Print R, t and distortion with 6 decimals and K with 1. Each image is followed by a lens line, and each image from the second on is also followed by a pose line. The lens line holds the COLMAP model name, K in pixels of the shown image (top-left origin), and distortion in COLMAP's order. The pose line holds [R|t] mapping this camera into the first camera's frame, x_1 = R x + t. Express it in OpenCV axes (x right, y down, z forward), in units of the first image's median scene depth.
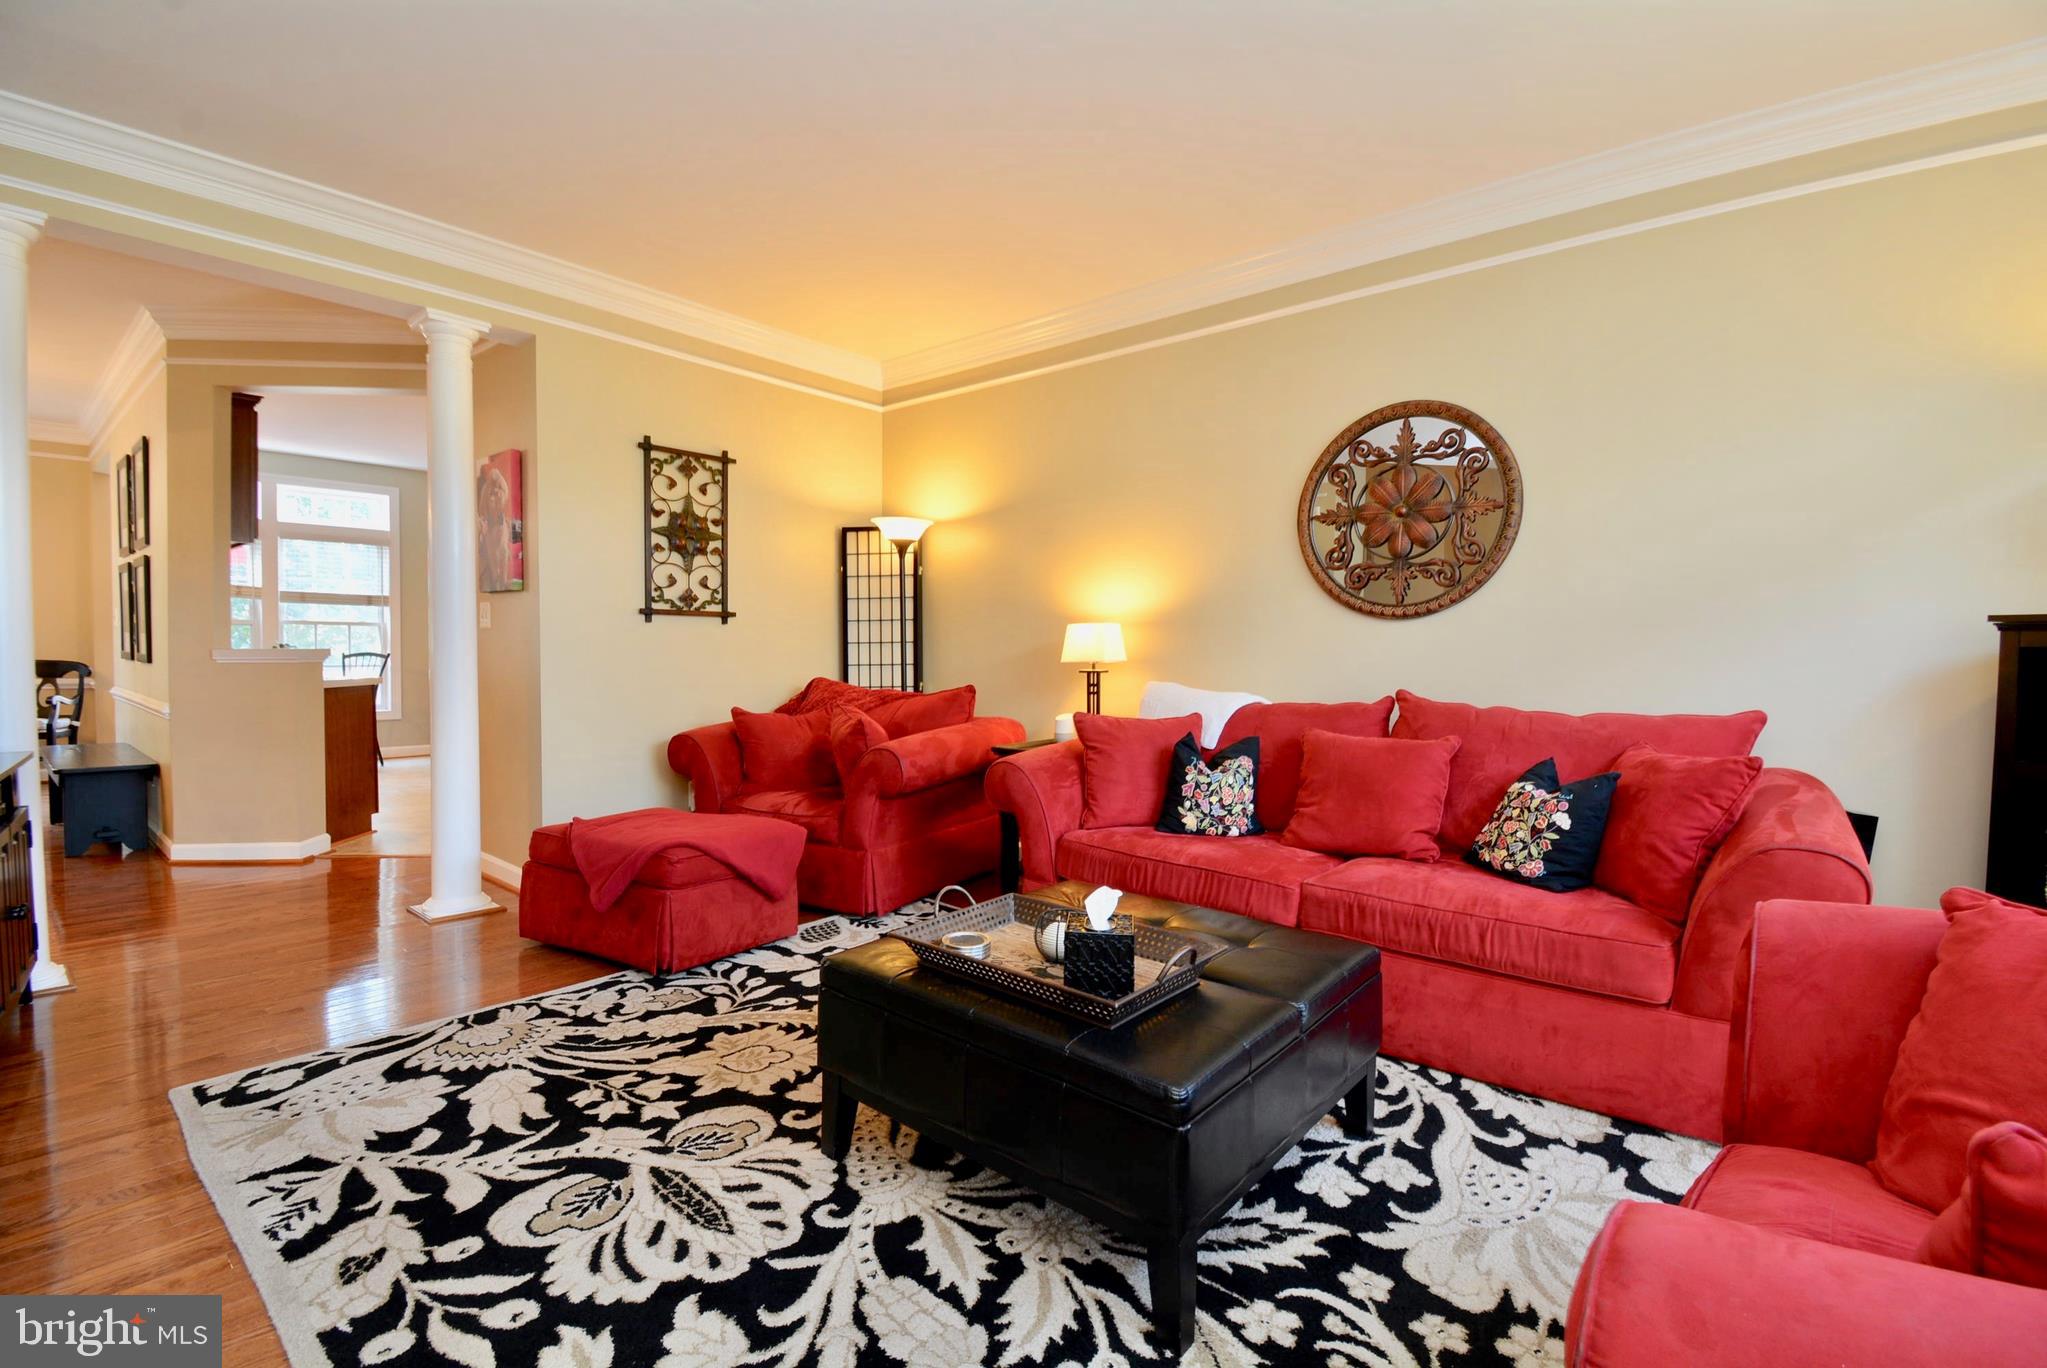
lens RADIAL K [[907.3, 0, 1029.8], [0, 907.3, 683.5], [0, 0, 1]] dist [-0.002323, -0.012866]
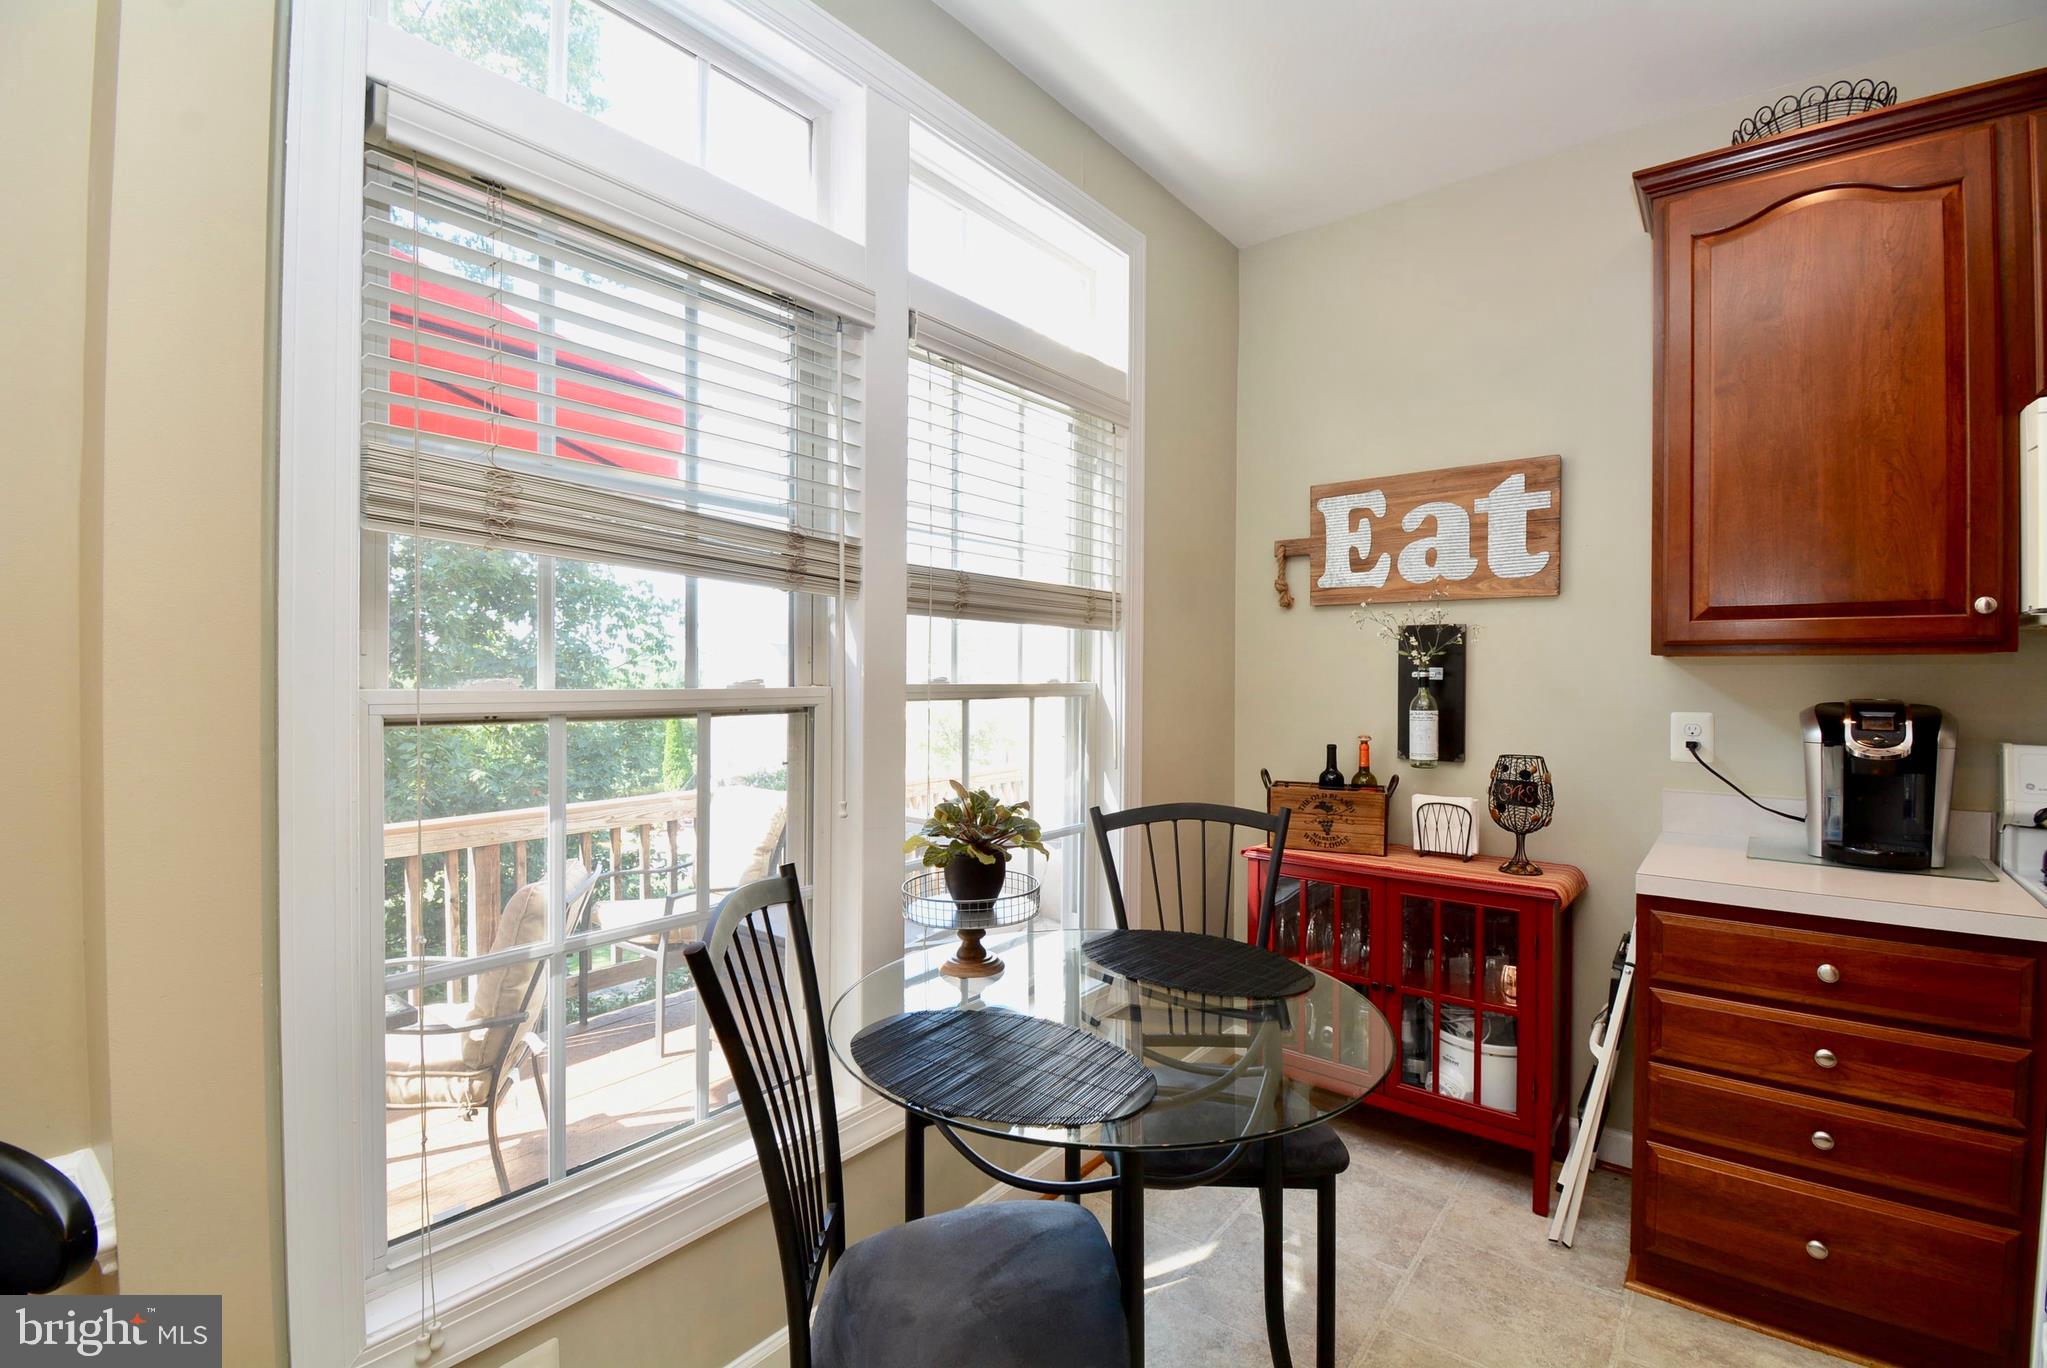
lens RADIAL K [[907.3, 0, 1022.8], [0, 907.3, 685.8], [0, 0, 1]] dist [-0.002323, -0.012866]
pose [[0.999717, -0.021236, 0.010727, -0.755354], [0.021676, 0.998849, -0.042782, -0.054734], [-0.009806, 0.043002, 0.999027, 0.711329]]
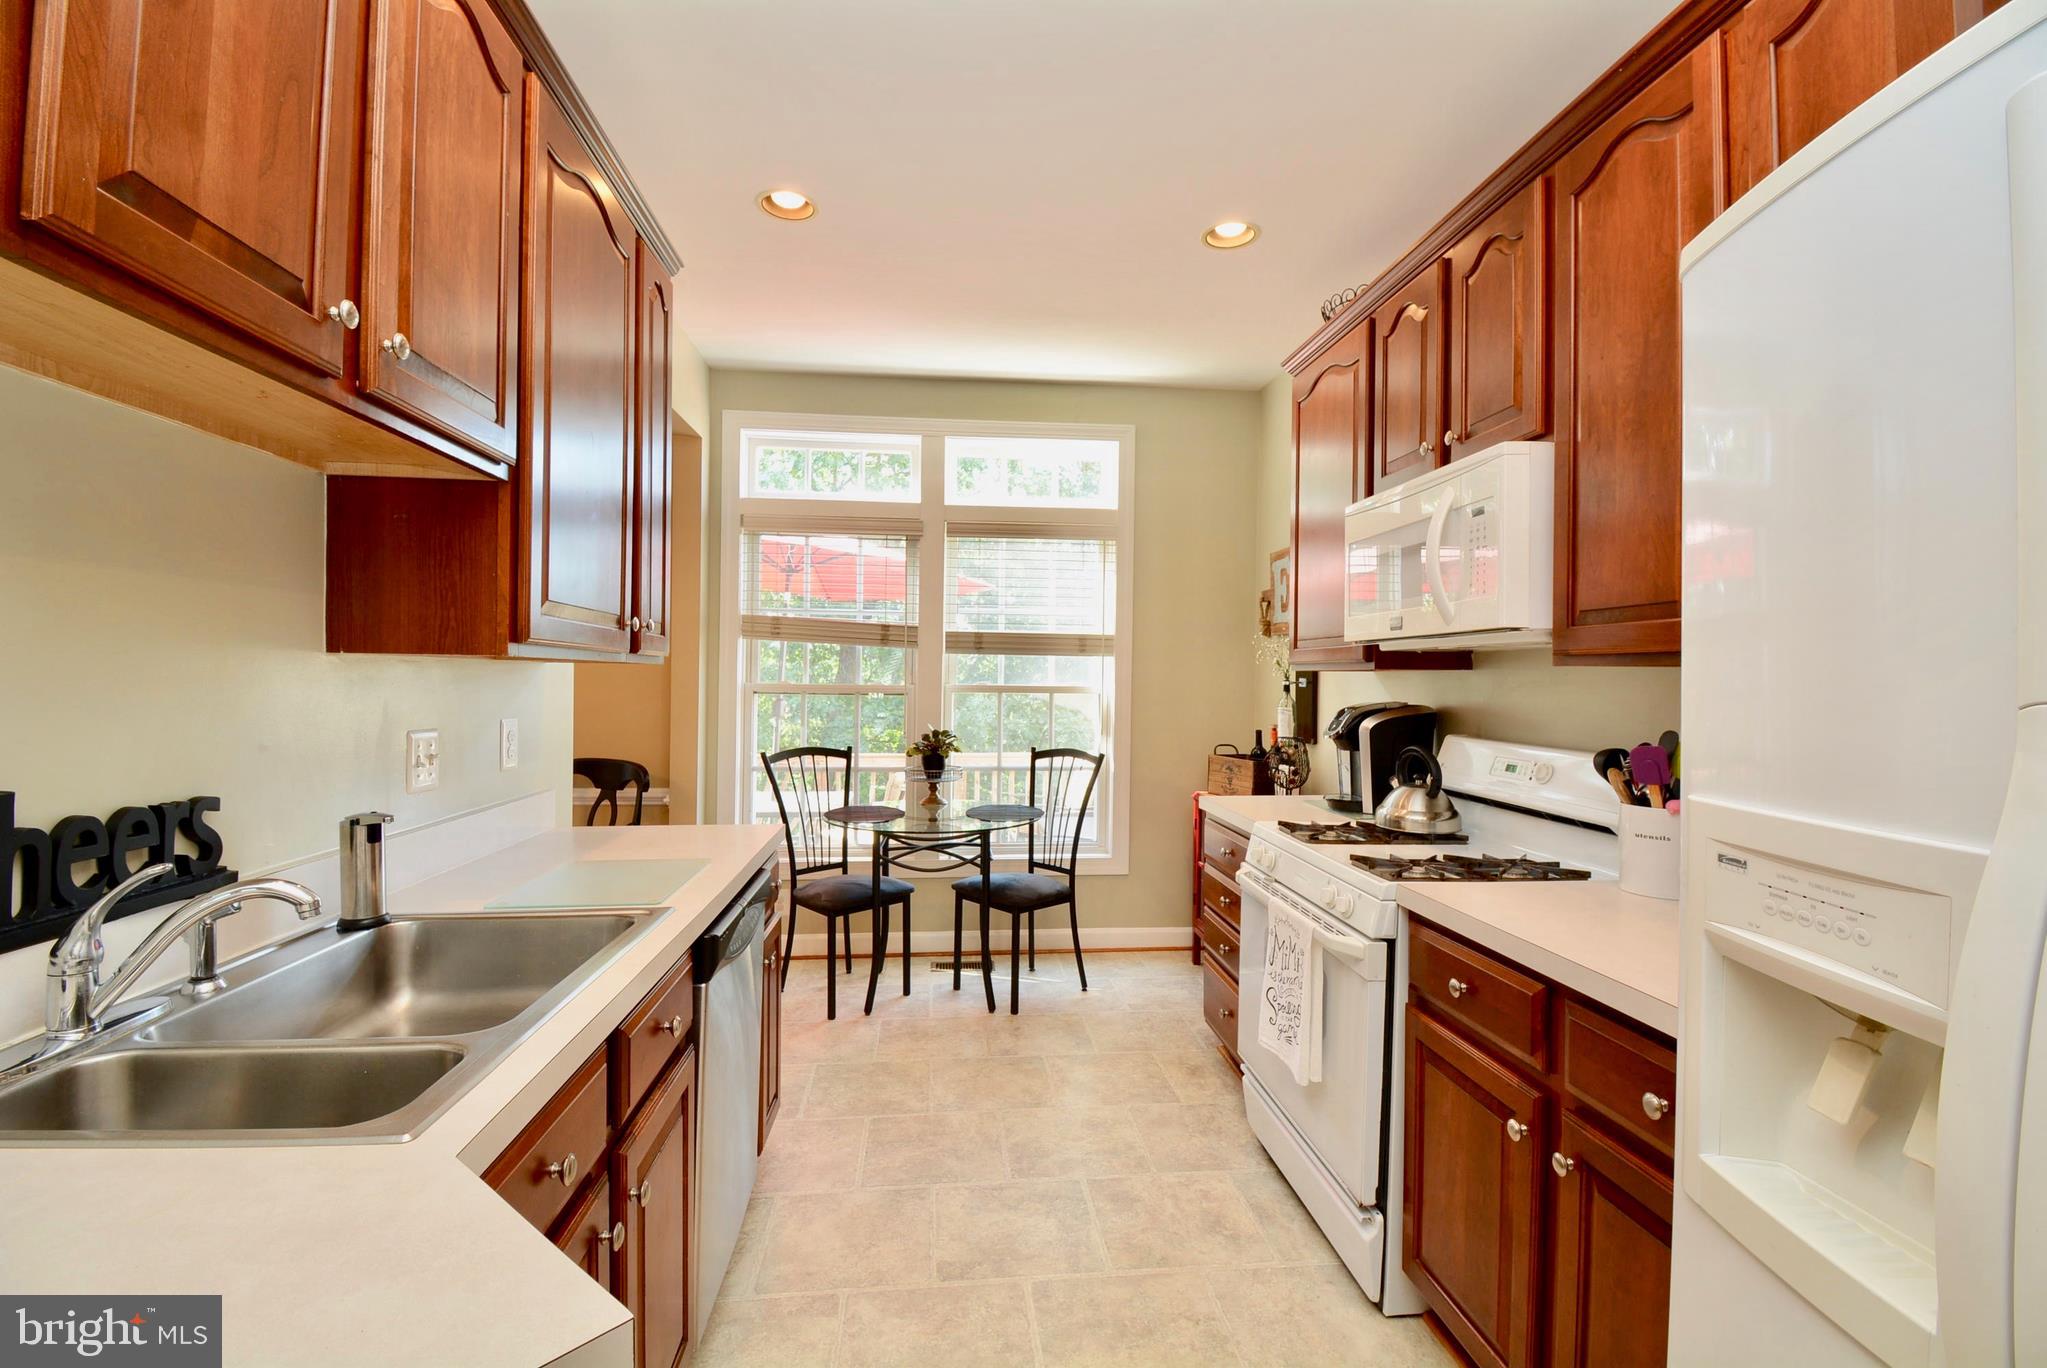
lens RADIAL K [[907.3, 0, 1025.5], [0, 907.3, 687.5], [0, 0, 1]] dist [-0.002323, -0.012866]
pose [[0.715764, -0.010367, -0.698265, -0.386823], [-0.029451, 0.998552, -0.045015, -0.042190], [0.697721, 0.052785, 0.714422, 0.600603]]
